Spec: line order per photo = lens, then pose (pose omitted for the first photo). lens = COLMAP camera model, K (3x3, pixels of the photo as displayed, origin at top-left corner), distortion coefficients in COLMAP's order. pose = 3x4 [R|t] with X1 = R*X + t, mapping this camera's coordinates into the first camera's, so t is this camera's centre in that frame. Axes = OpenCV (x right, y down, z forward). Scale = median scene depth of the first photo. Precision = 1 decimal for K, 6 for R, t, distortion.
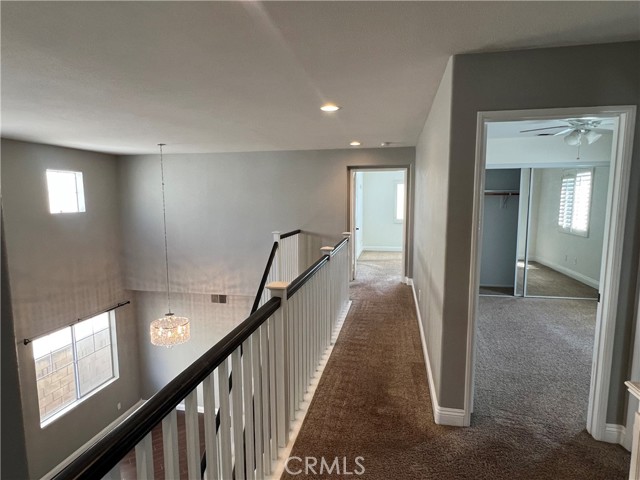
lens RADIAL K [[378.5, 0, 318.0], [0, 378.5, 241.0], [0, 0, 1]] dist [-0.004110, 0.002148]
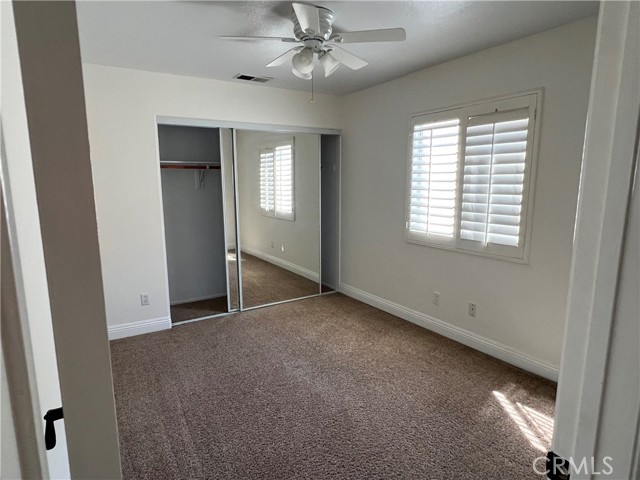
lens RADIAL K [[378.5, 0, 318.3], [0, 378.5, 239.9], [0, 0, 1]] dist [-0.004110, 0.002148]
pose [[0.721315, -0.113583, 0.683231, 0.185360], [0.087762, 0.993499, 0.072510, -0.029044], [-0.687025, 0.007659, 0.726594, 0.397523]]
